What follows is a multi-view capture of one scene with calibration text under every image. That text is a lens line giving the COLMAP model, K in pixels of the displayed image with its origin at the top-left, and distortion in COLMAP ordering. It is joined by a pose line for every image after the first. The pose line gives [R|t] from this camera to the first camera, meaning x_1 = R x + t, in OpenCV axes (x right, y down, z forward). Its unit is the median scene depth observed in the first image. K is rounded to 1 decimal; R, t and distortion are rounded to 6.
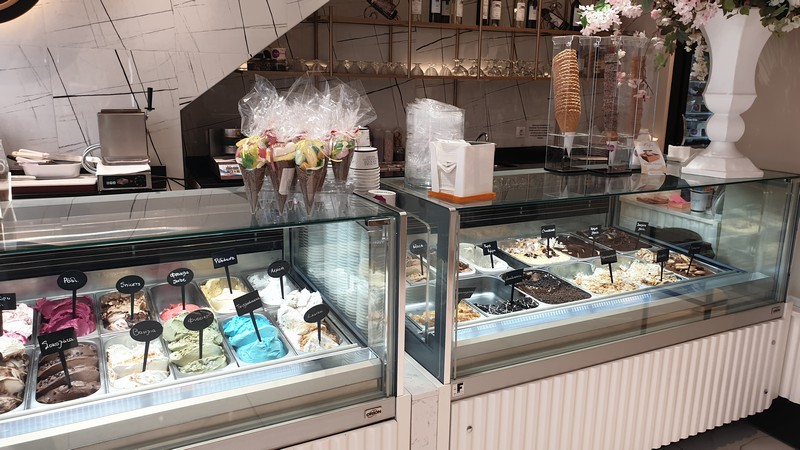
lens RADIAL K [[638.5, 0, 401.6], [0, 638.5, 221.9], [0, 0, 1]] dist [0.008721, -0.014051]
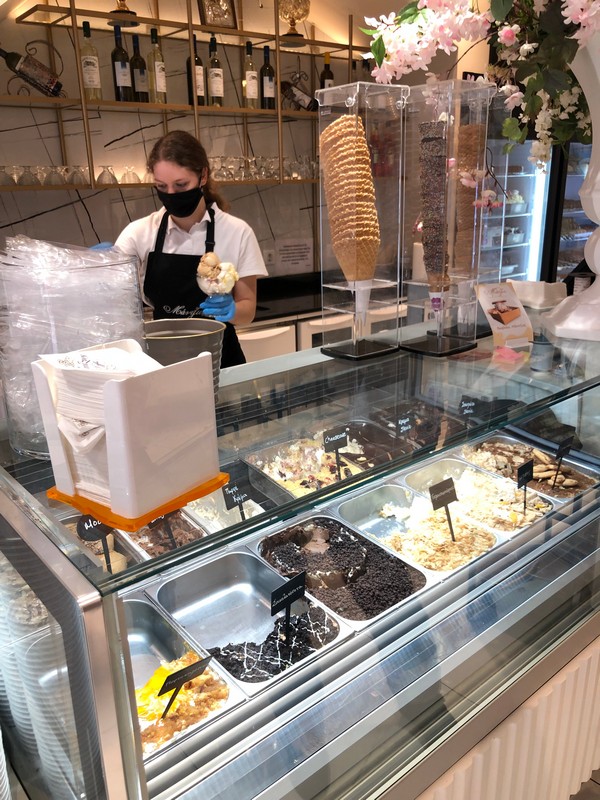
lens RADIAL K [[661.0, 0, 296.8], [0, 661.0, 400.9], [0, 0, 1]] dist [0.001433, 0.003867]
pose [[0.972667, -0.113203, 0.202741, 0.076927], [0.094127, 0.990382, 0.101411, -0.087794], [-0.212271, -0.079556, 0.973967, 0.408950]]
